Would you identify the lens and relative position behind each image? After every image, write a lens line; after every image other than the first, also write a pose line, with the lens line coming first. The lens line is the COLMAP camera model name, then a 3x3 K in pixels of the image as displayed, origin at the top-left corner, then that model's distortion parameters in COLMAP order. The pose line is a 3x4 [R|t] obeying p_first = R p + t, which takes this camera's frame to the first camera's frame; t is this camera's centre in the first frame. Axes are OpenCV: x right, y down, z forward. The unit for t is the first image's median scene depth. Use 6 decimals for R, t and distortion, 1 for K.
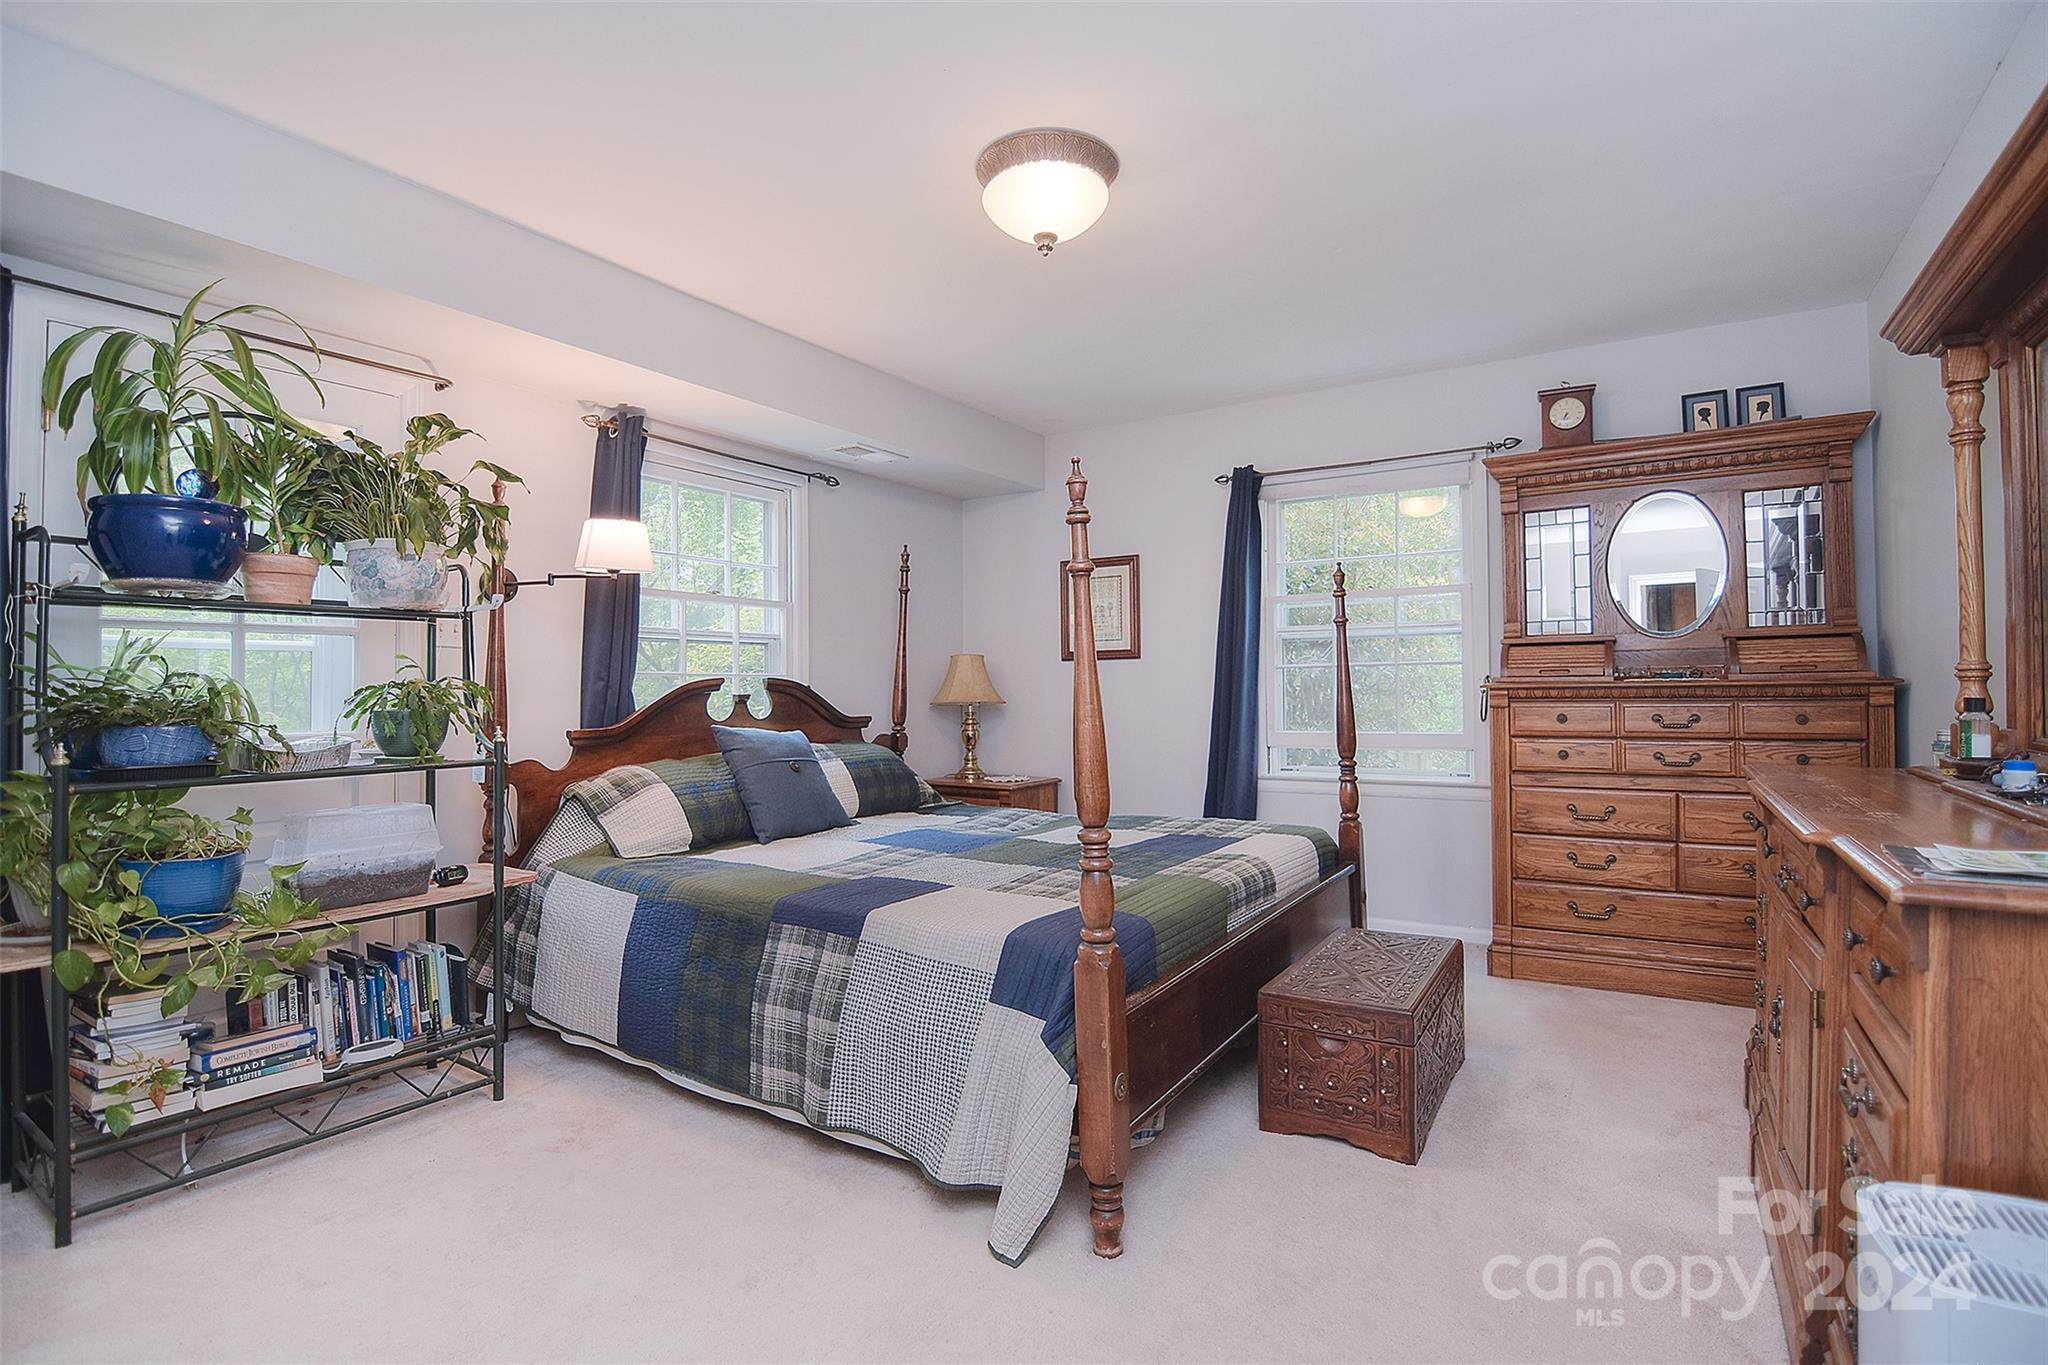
lens RADIAL K [[984.3, 0, 1030.8], [0, 984.3, 685.0], [0, 0, 1]] dist [0.001218, -0.017516]
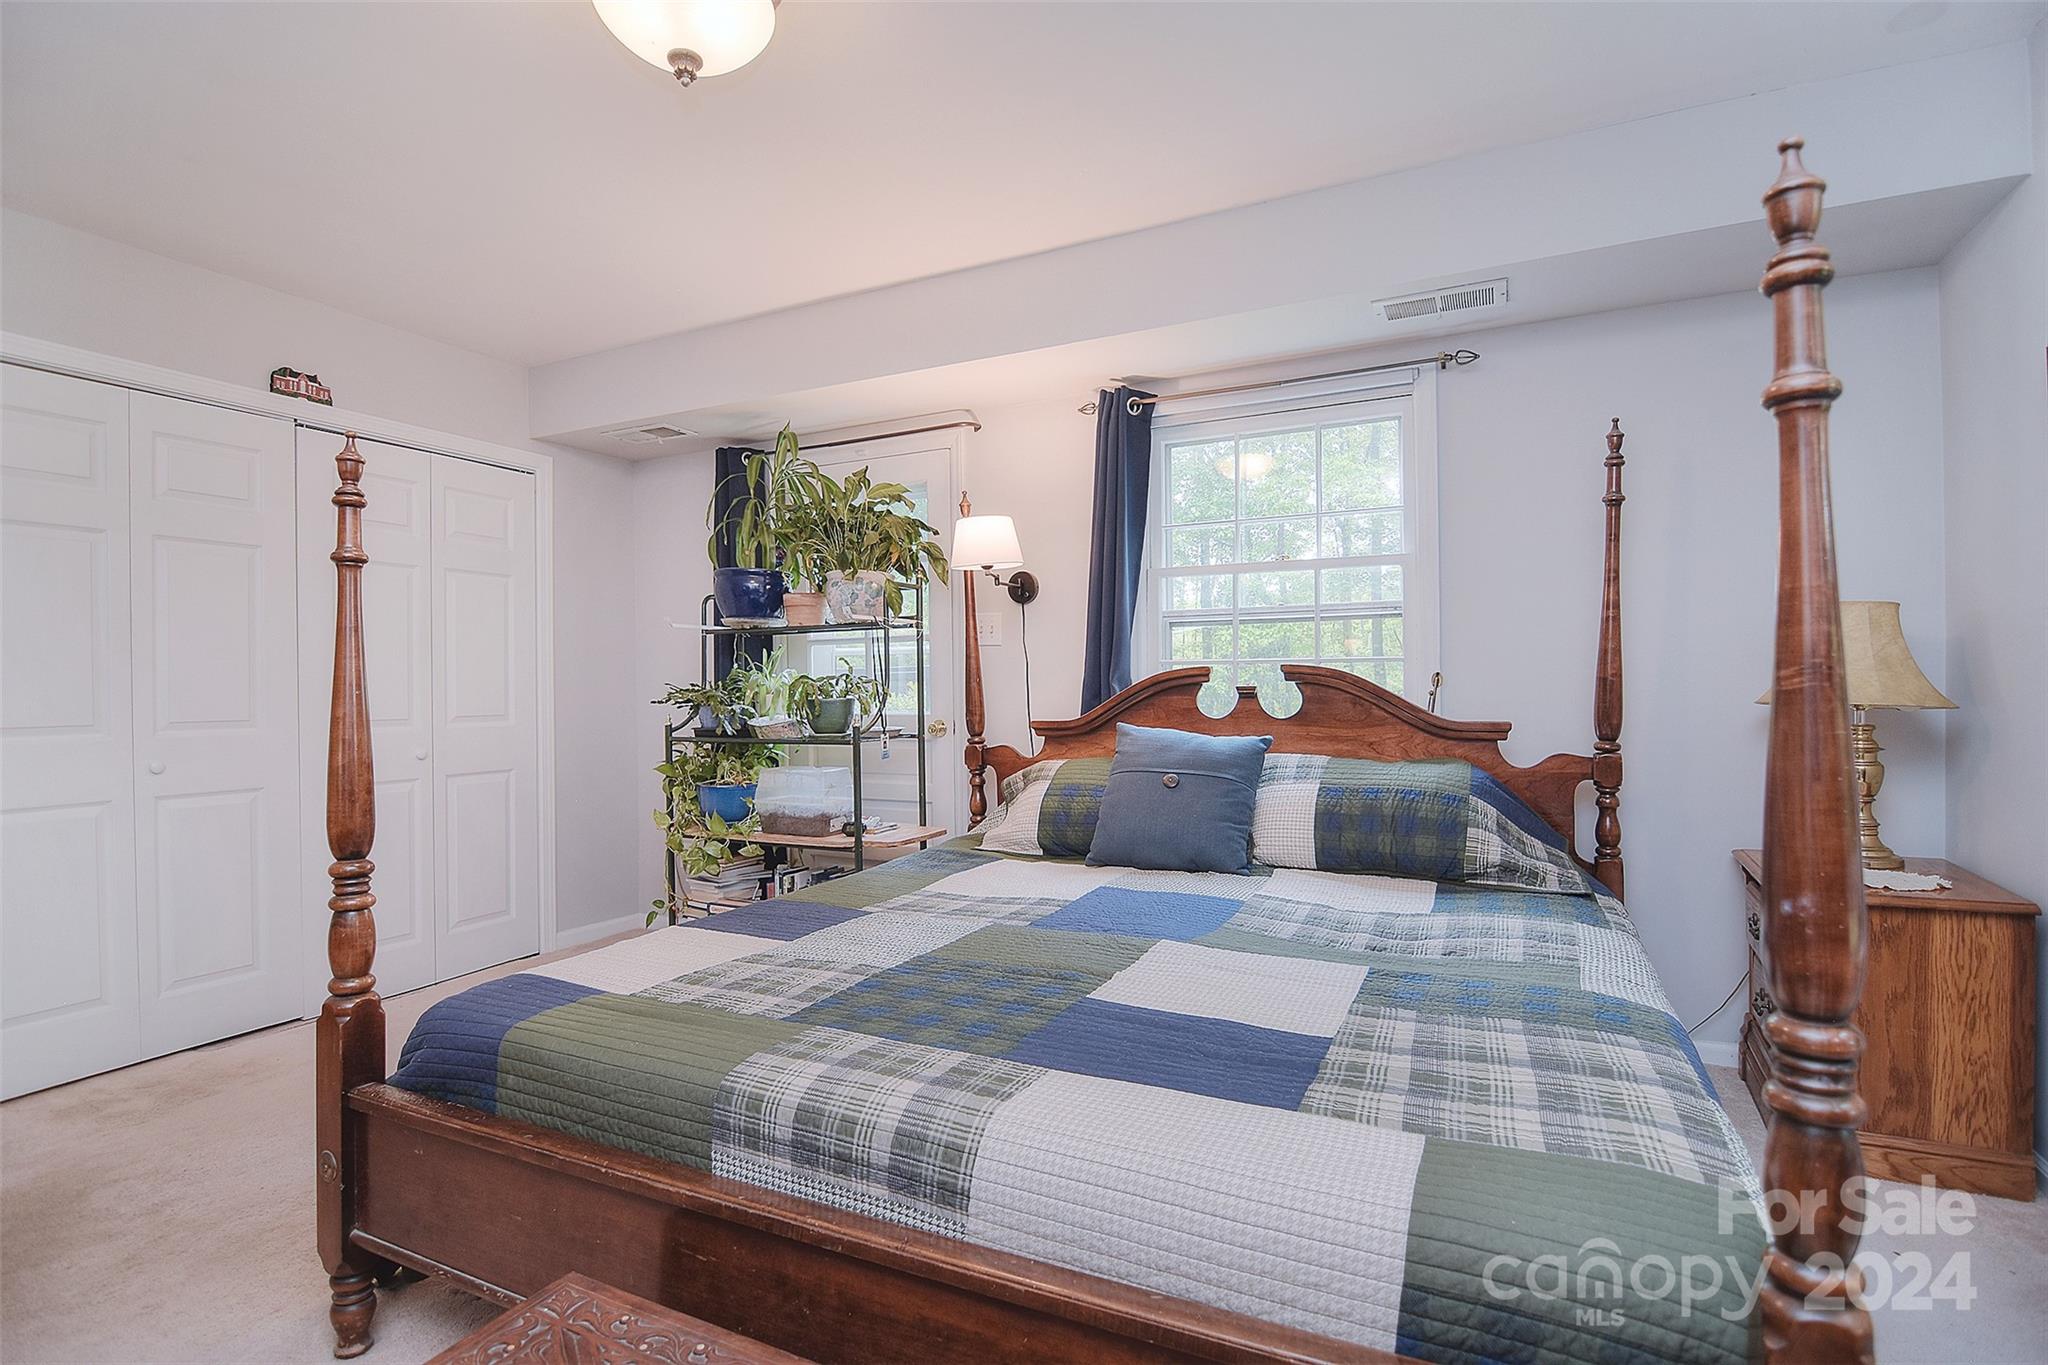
lens RADIAL K [[984.3, 0, 1030.8], [0, 984.3, 685.0], [0, 0, 1]] dist [0.001218, -0.017516]
pose [[0.109000, 0.009374, -0.993998, 0.504475], [0.017222, 0.999788, 0.011317, -0.003367], [0.993893, -0.018352, 0.108816, 0.778463]]
